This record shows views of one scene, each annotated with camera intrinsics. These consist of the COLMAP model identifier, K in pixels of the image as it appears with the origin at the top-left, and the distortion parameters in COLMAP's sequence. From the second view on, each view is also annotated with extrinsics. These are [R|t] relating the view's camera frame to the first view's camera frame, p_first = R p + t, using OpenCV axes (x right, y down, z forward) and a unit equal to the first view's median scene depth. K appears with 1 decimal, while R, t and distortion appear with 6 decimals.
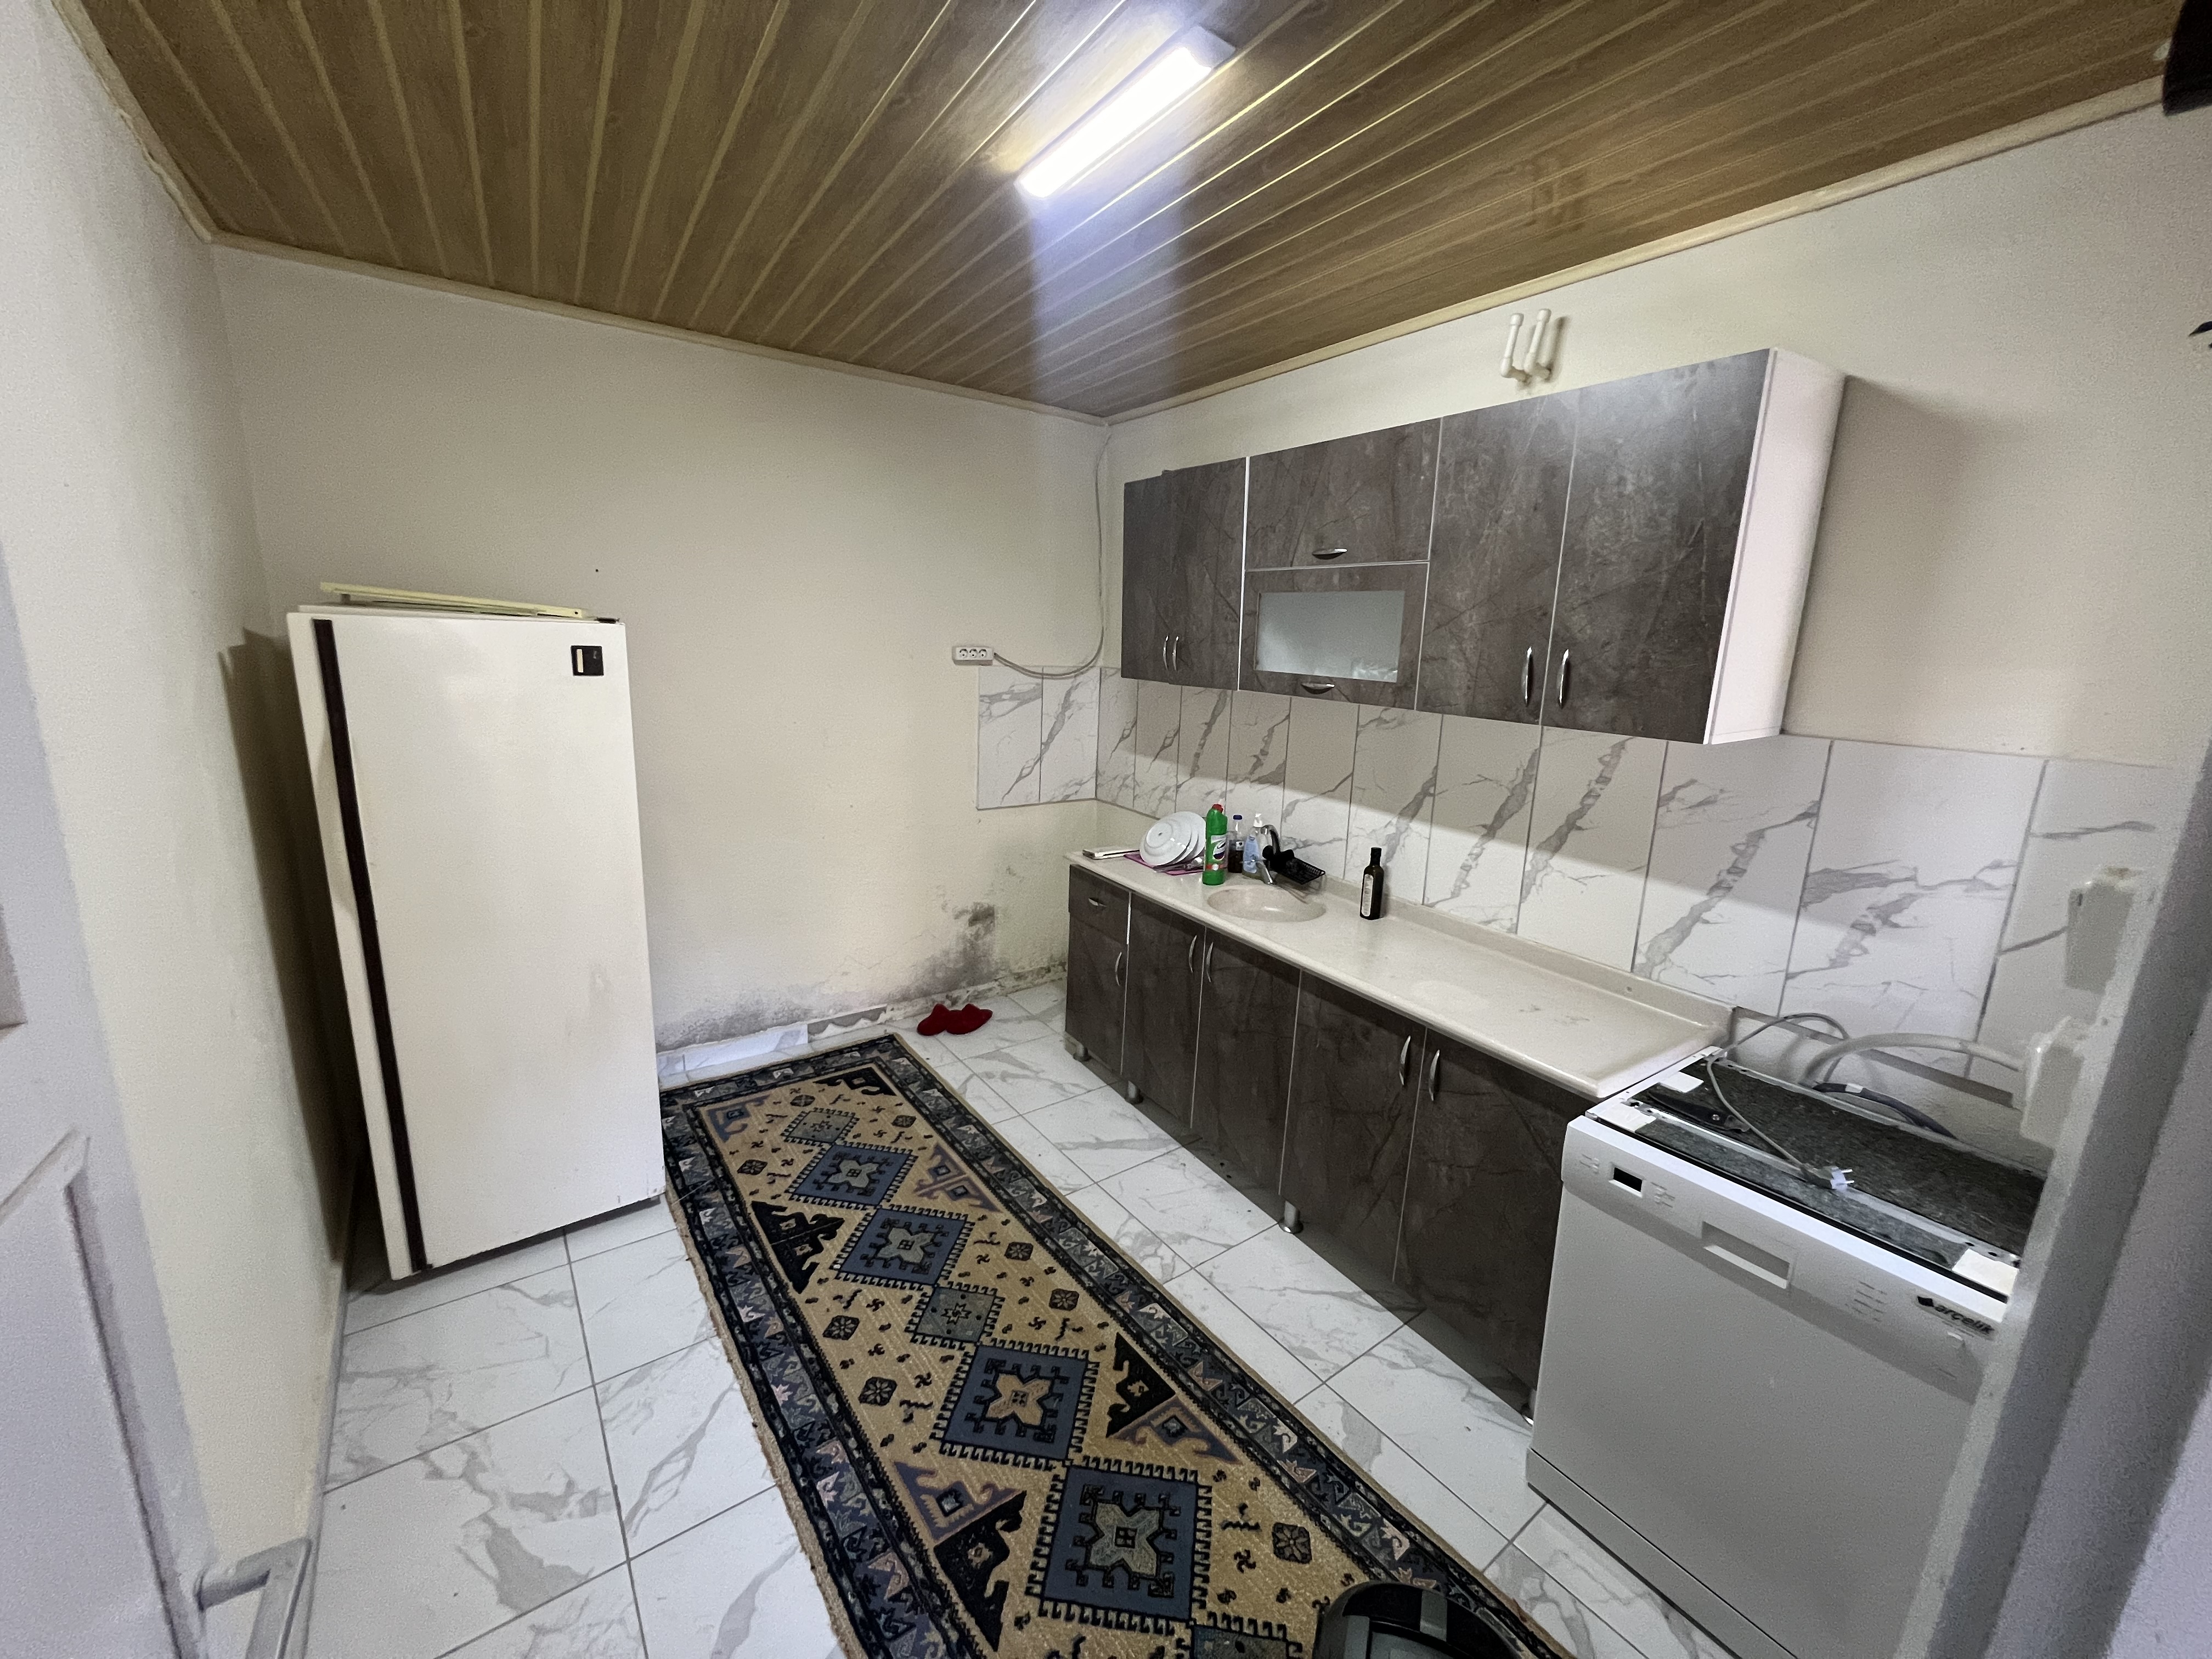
lens RADIAL K [[883.4, 0, 1112.1], [0, 883.4, 832.6], [0, 0, 1]] dist [0.000772, -0.000147]
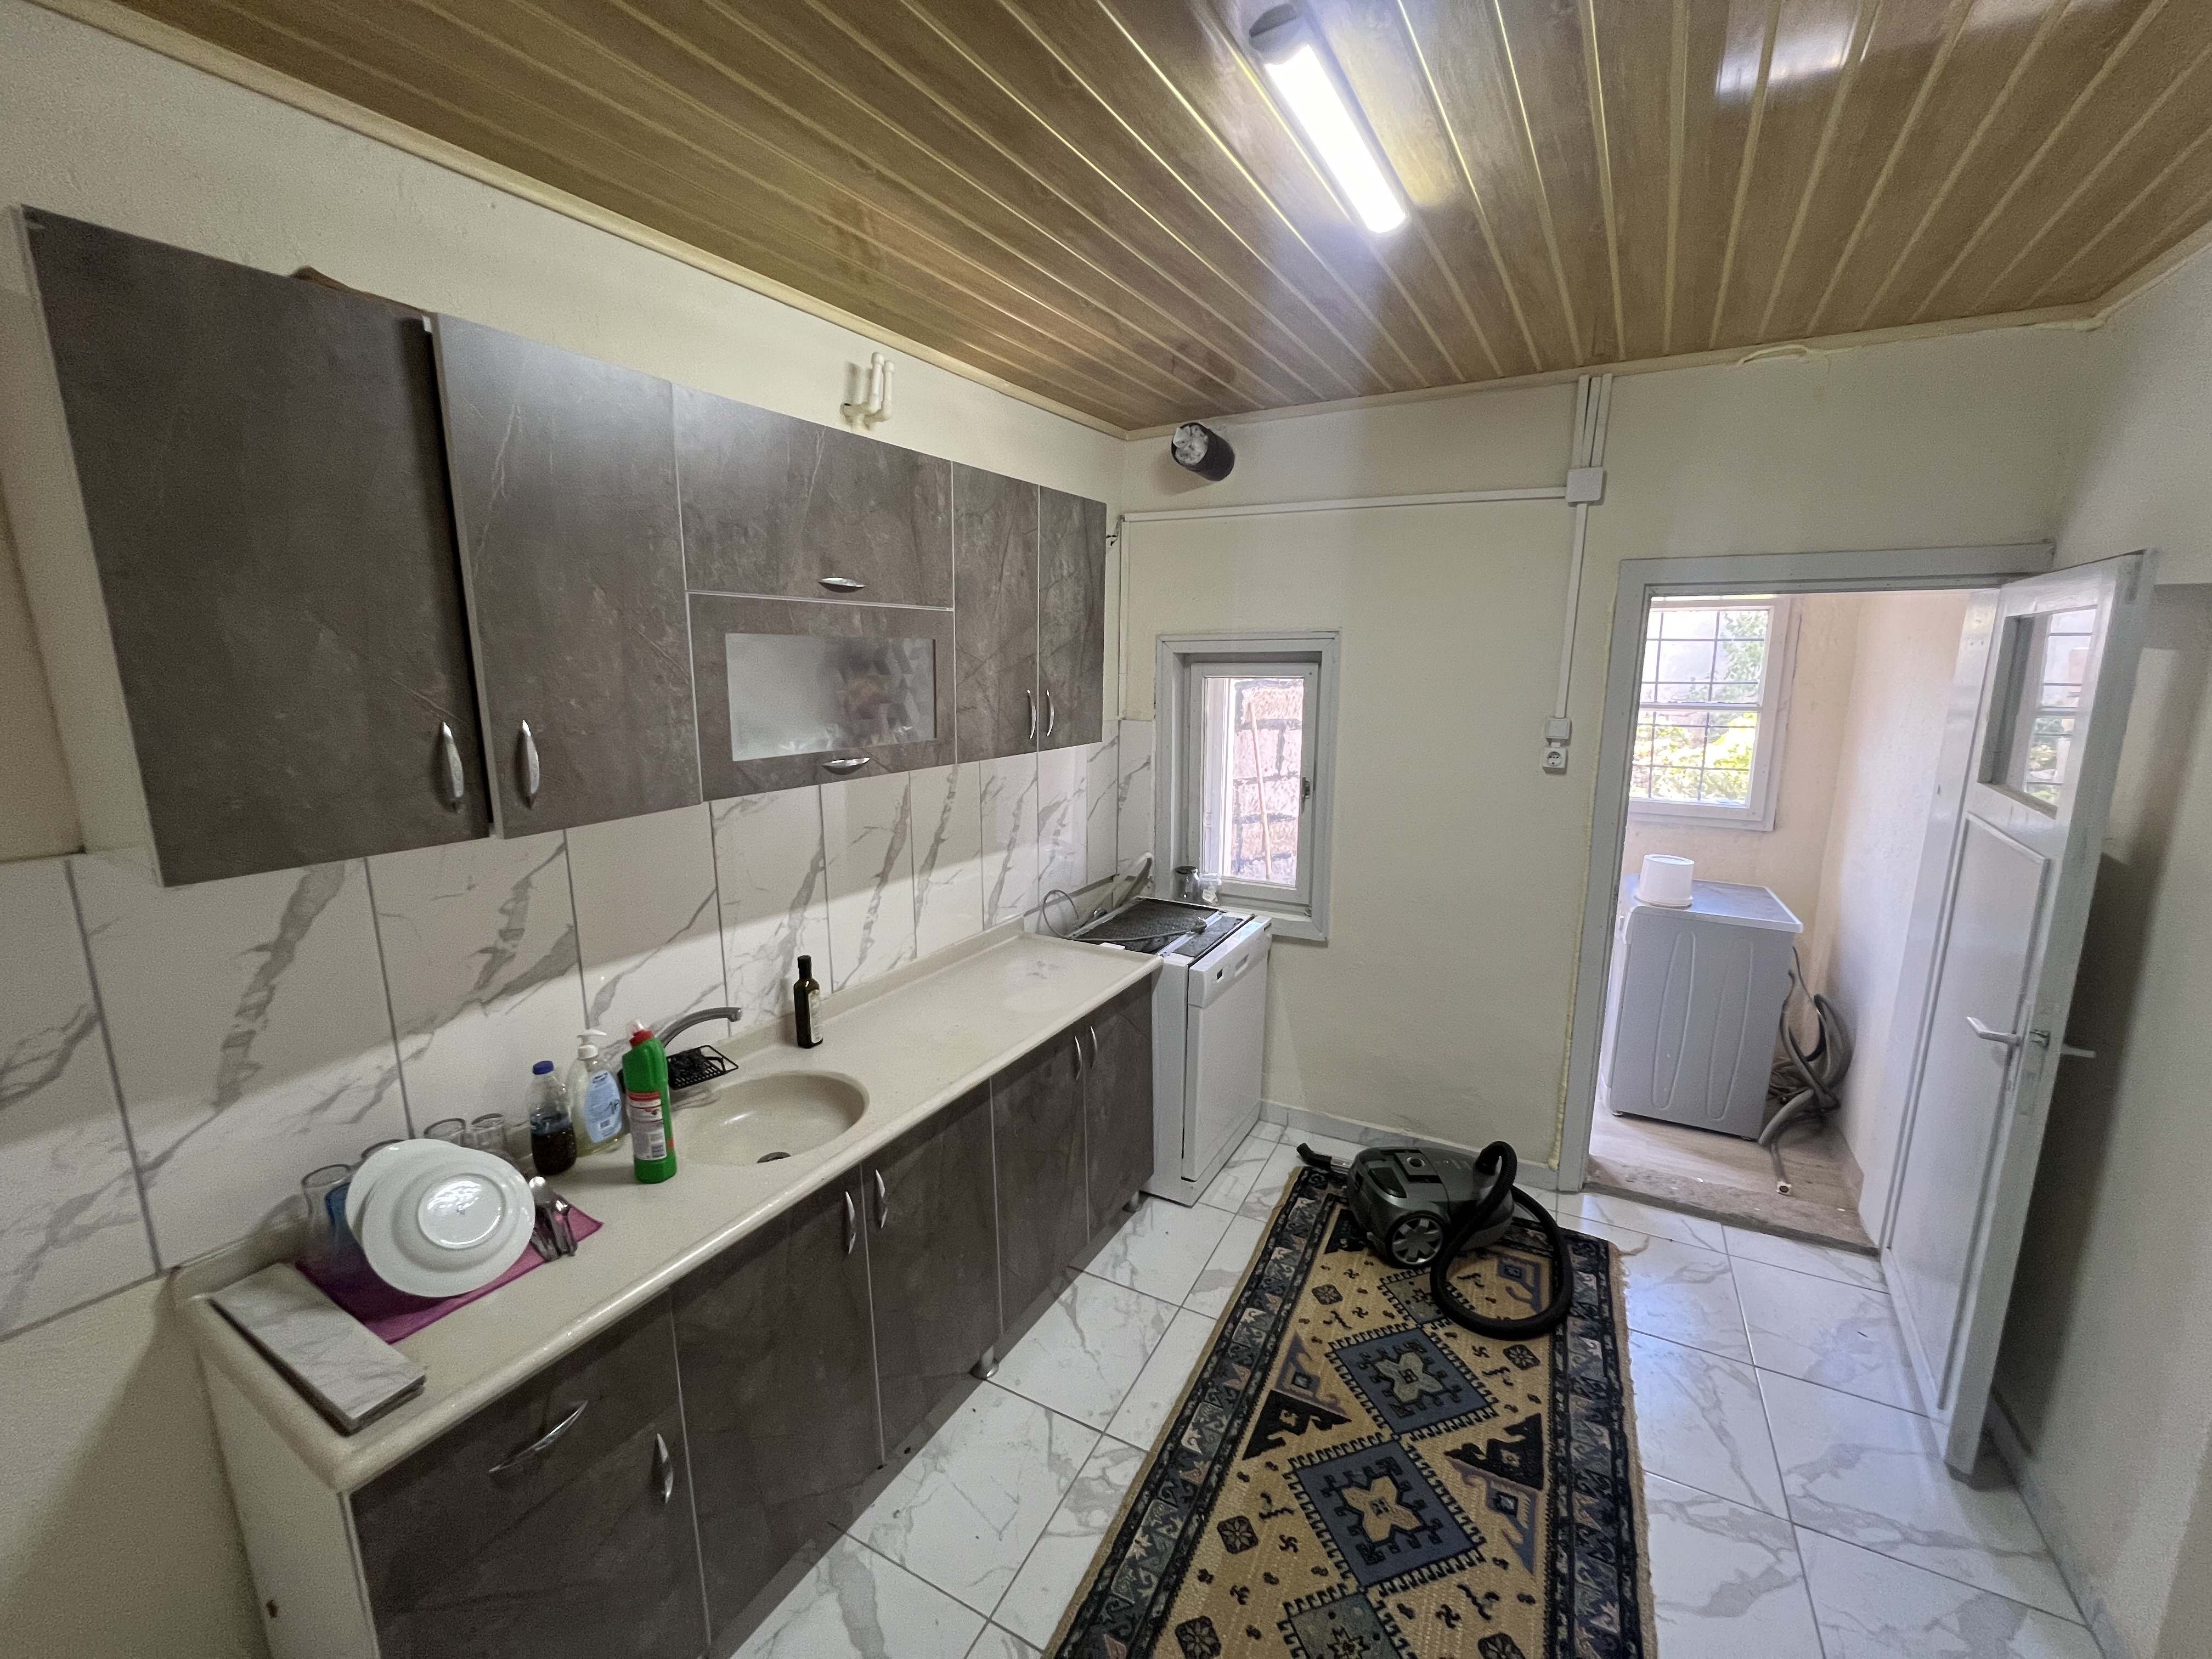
lens RADIAL K [[883.4, 0, 1112.1], [0, 883.4, 832.6], [0, 0, 1]] dist [0.000772, -0.000147]
pose [[-0.437407, -0.209511, 0.874517, -0.626216], [0.187760, 0.929770, 0.316661, -0.366371], [-0.879444, 0.302709, -0.367350, 1.320990]]
